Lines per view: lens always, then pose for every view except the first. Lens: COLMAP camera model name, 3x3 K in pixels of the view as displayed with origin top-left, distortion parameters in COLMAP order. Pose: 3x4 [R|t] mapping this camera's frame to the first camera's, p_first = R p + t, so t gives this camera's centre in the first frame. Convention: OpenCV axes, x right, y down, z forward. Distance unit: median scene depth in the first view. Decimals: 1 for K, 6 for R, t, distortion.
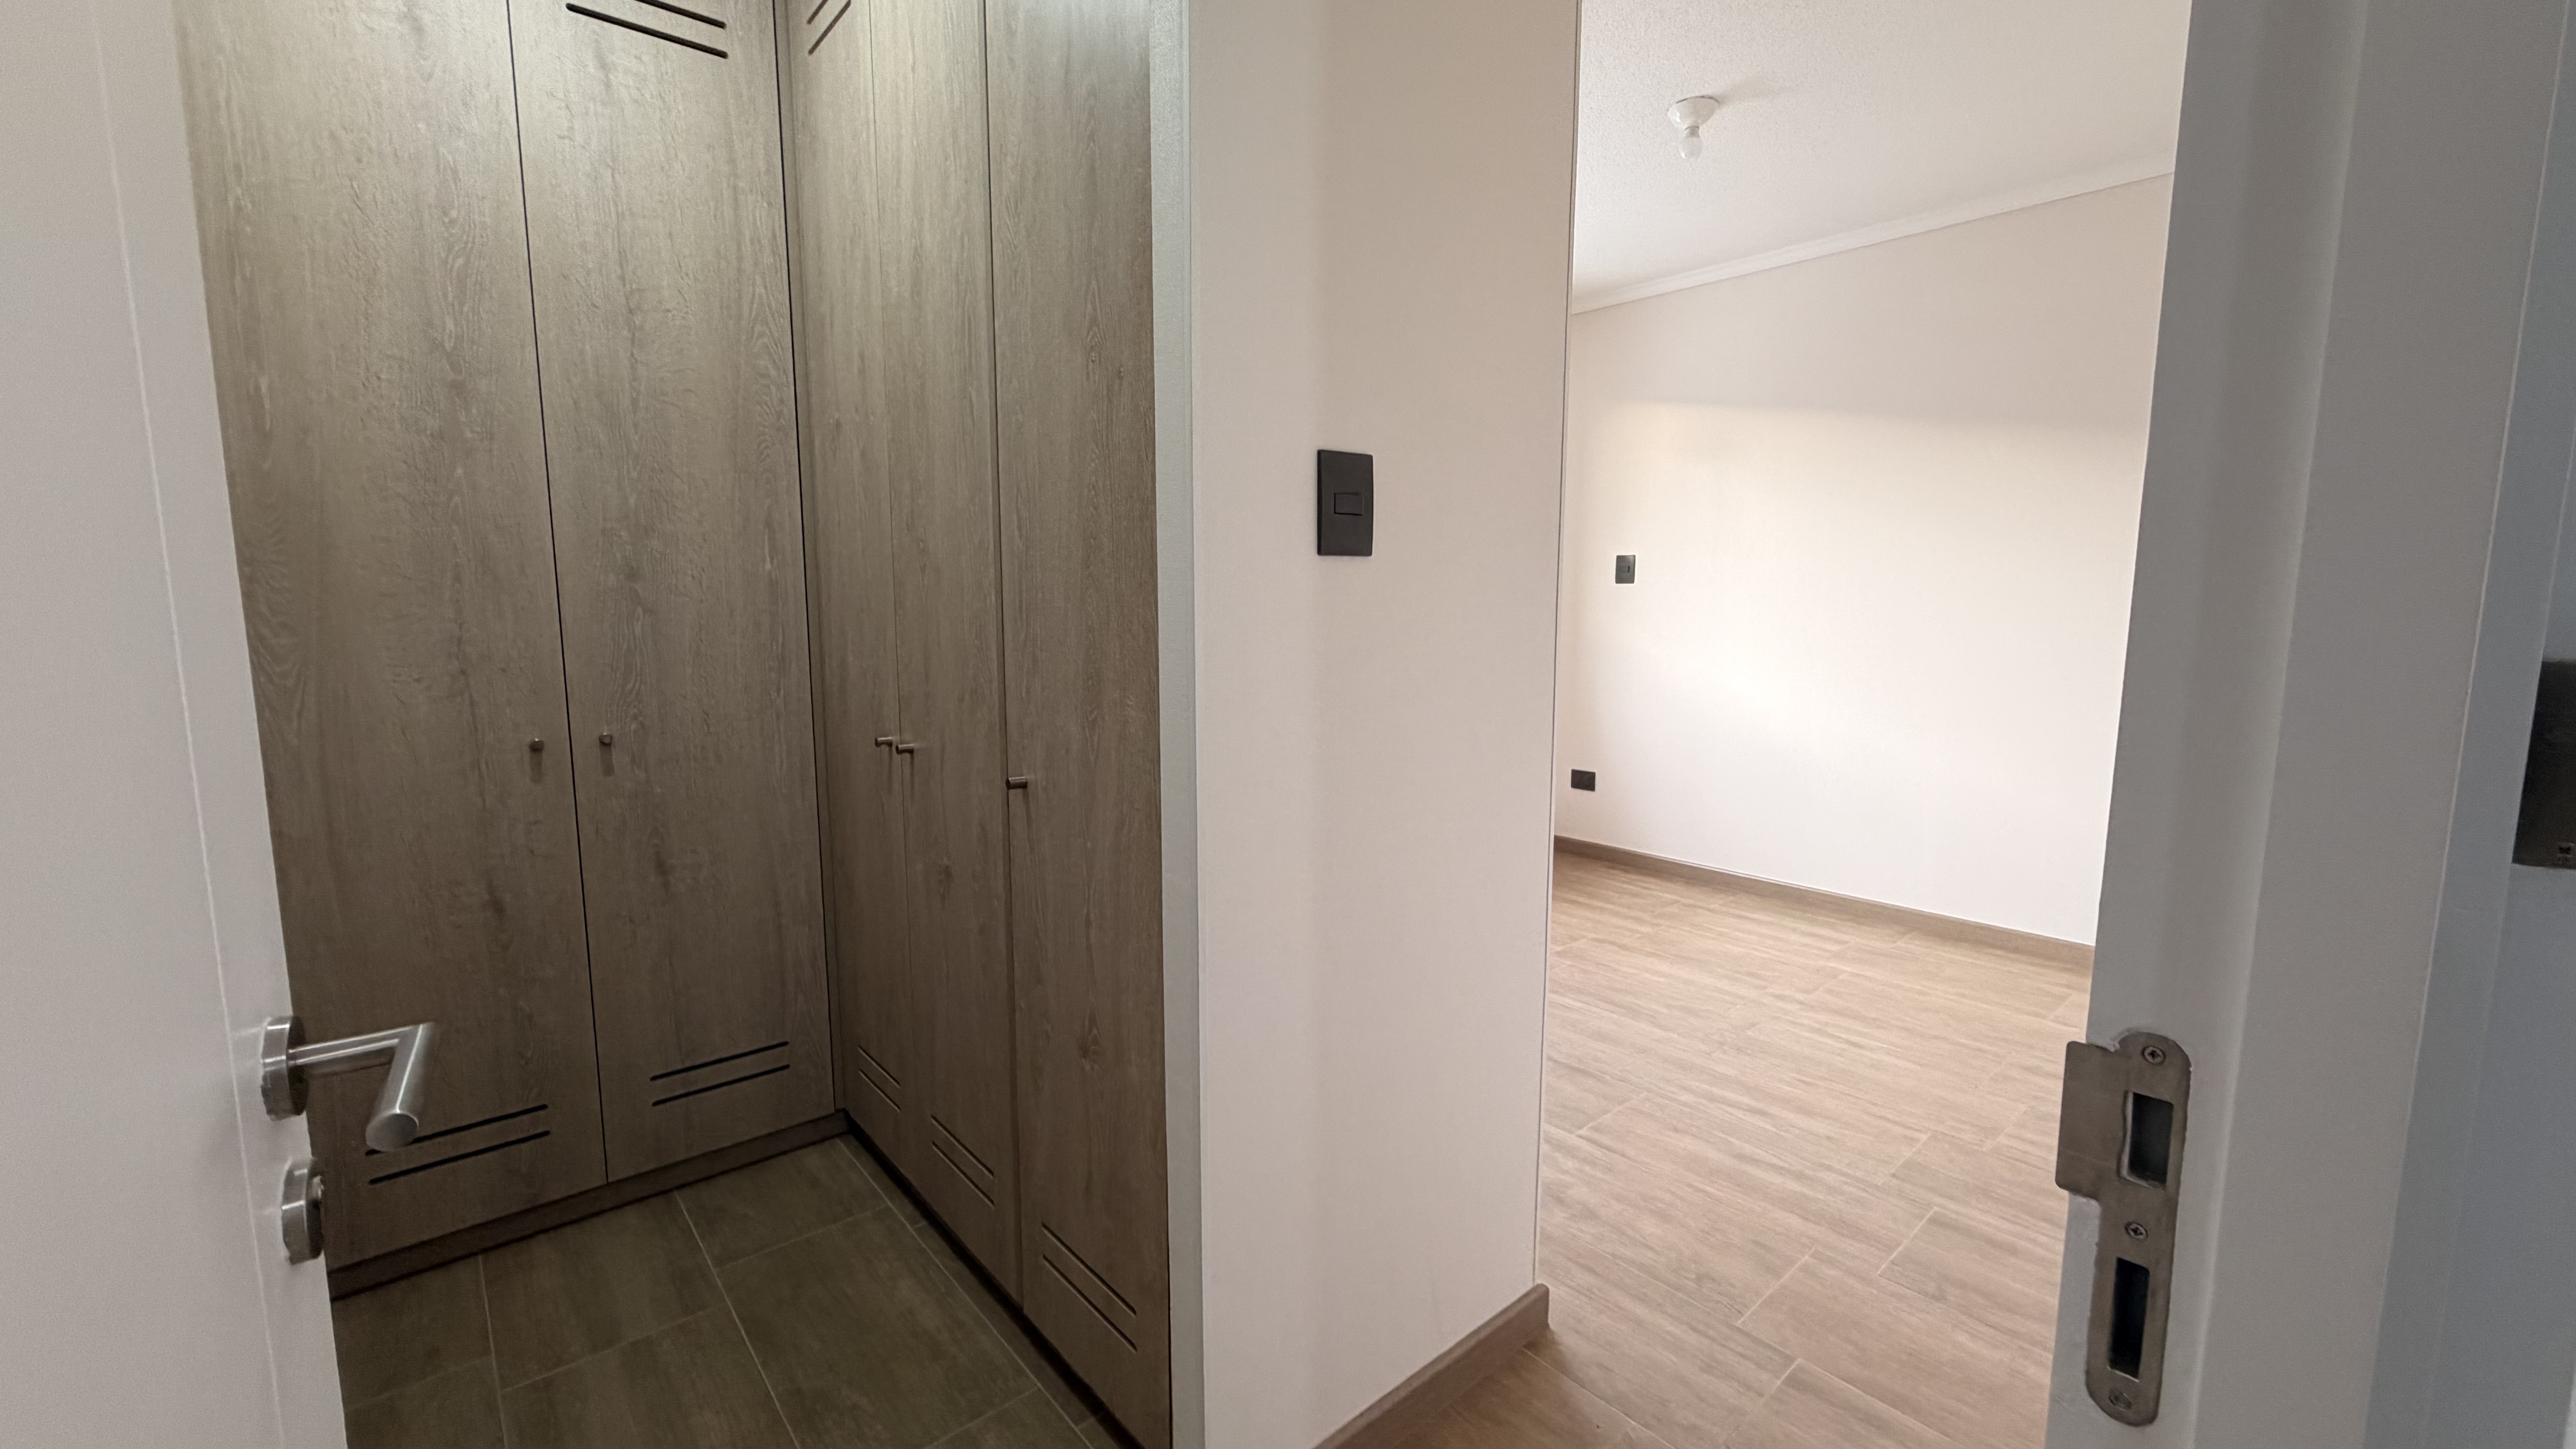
lens RADIAL K [[1035.3, 0, 1288.0], [0, 1035.3, 724.5], [0, 0, 1]] dist [0.007933, 0.000130]
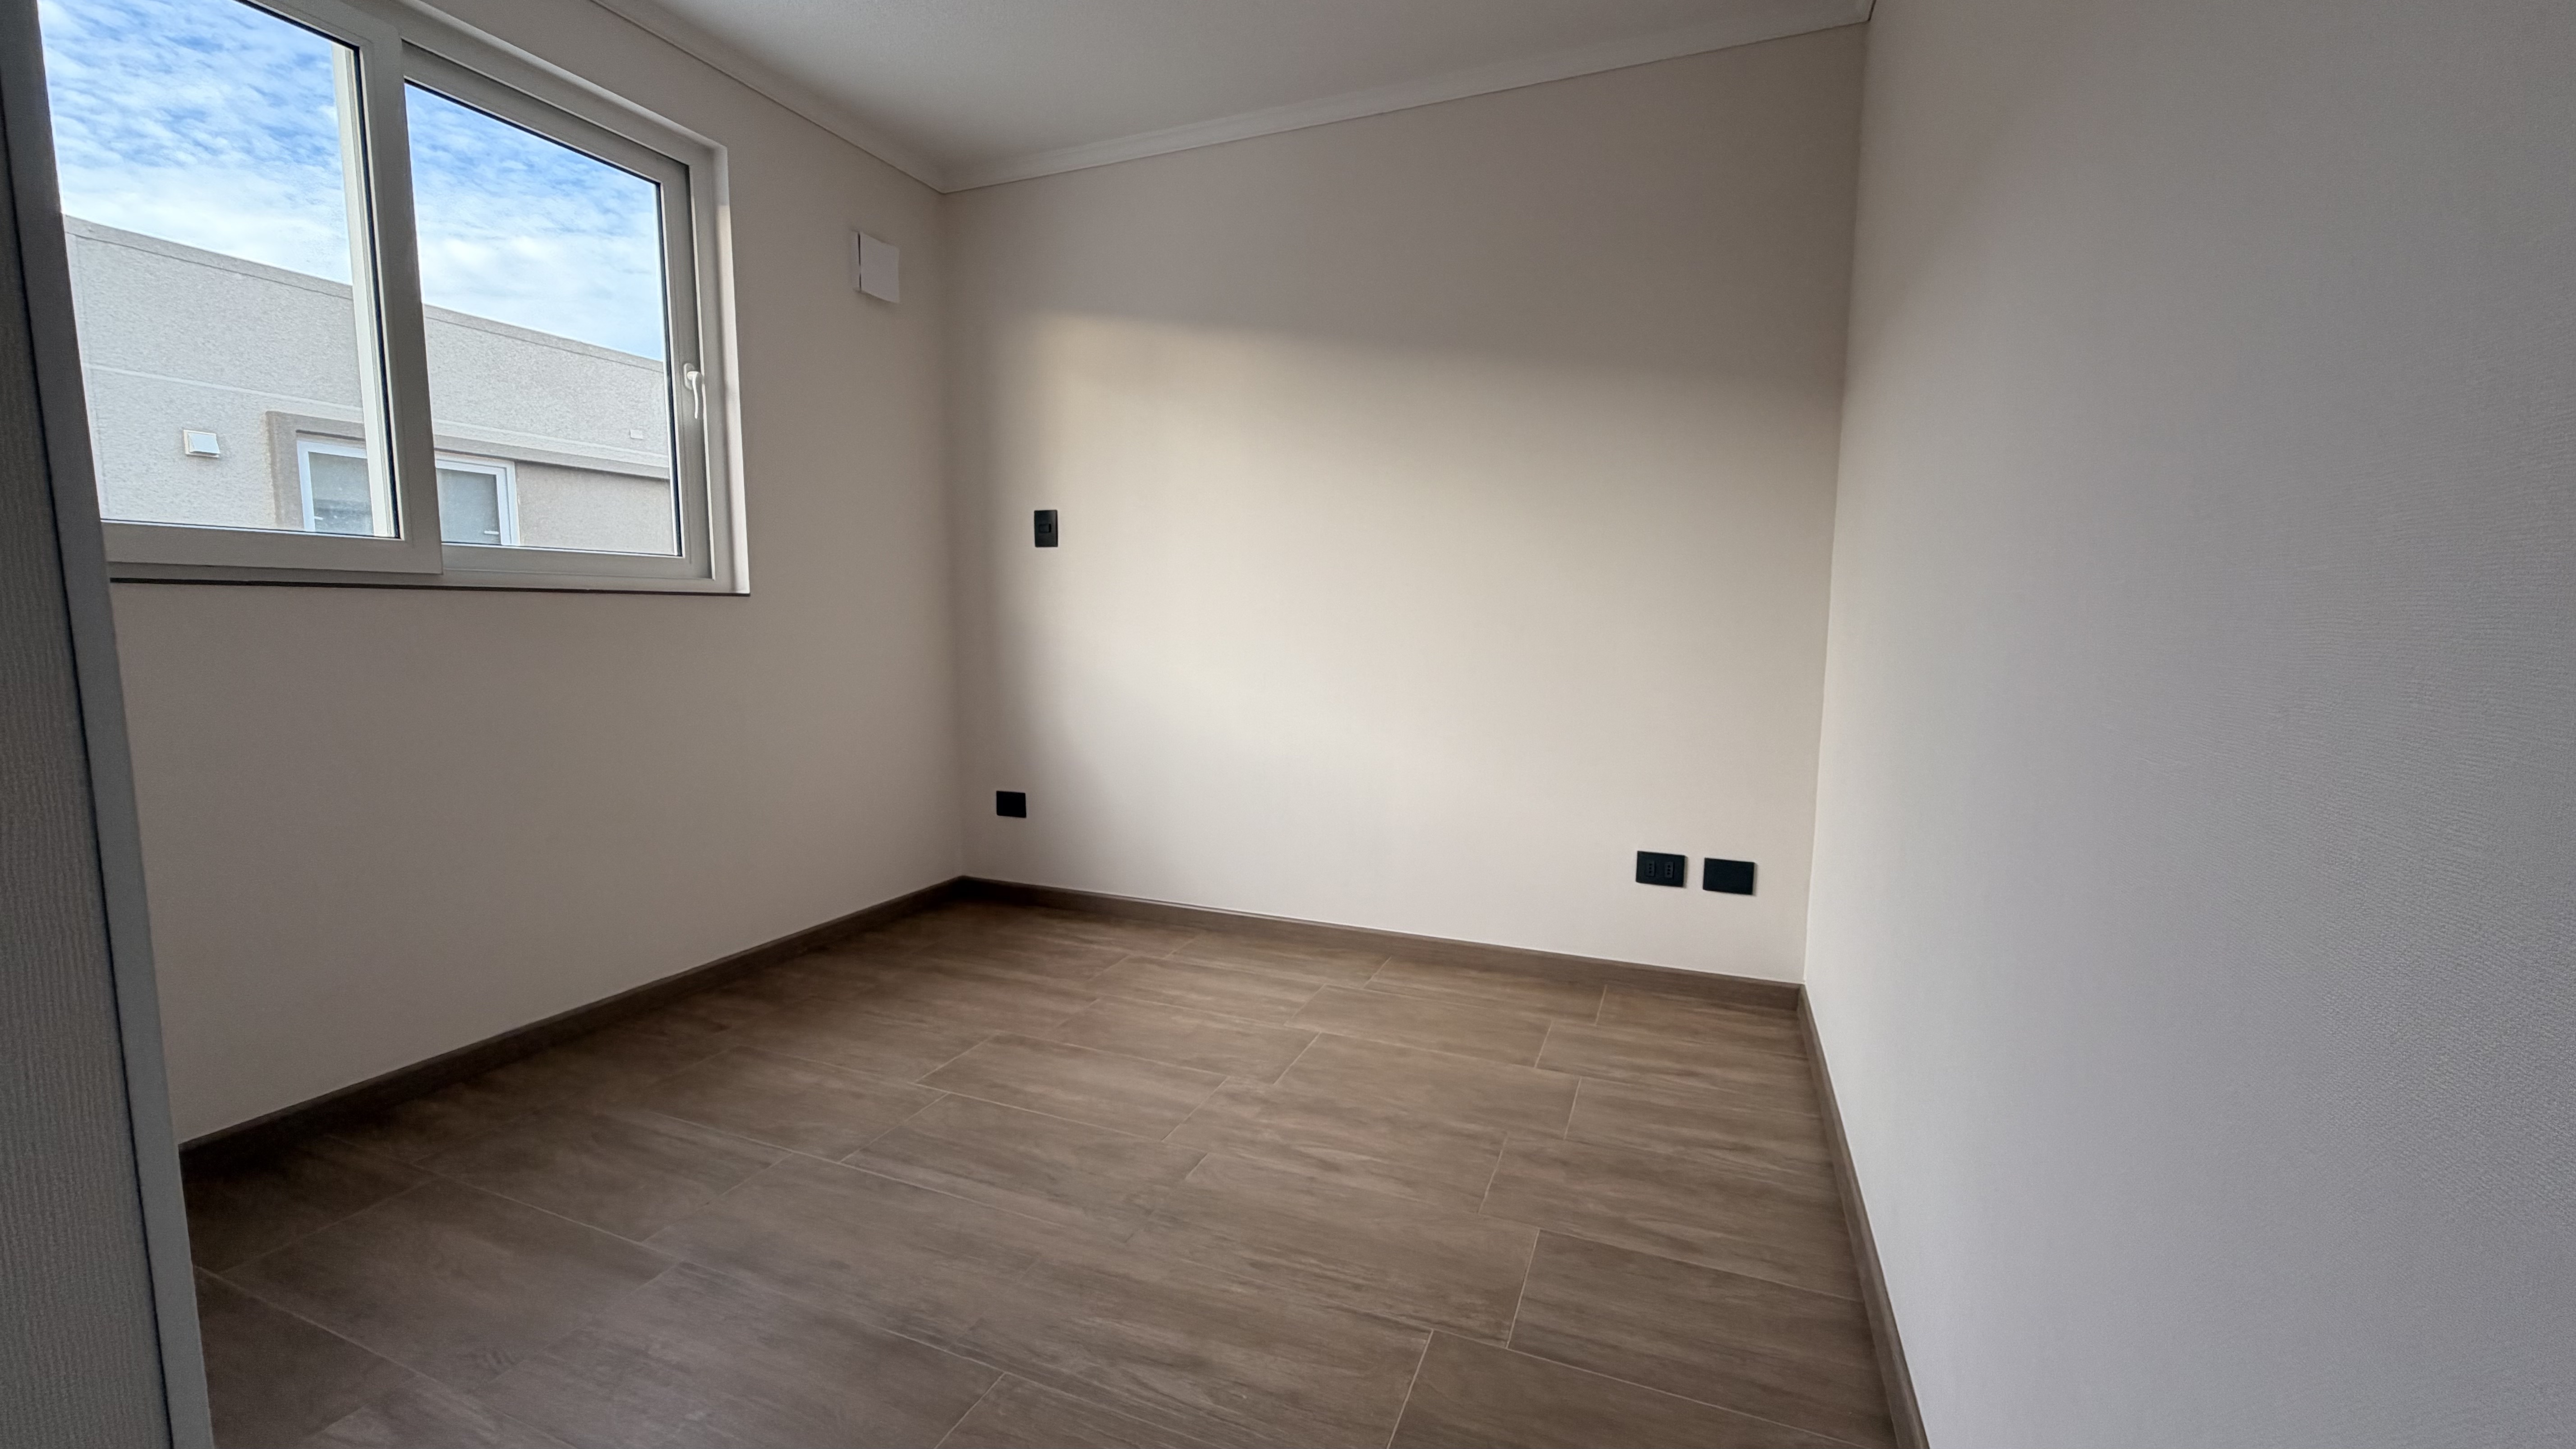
lens RADIAL K [[1035.3, 0, 1288.0], [0, 1035.3, 724.5], [0, 0, 1]] dist [0.007933, 0.000130]
pose [[0.893930, -0.041133, 0.446316, 0.176855], [0.047650, 0.998858, -0.003383, 0.009065], [-0.445667, 0.024291, 0.894869, 0.302543]]
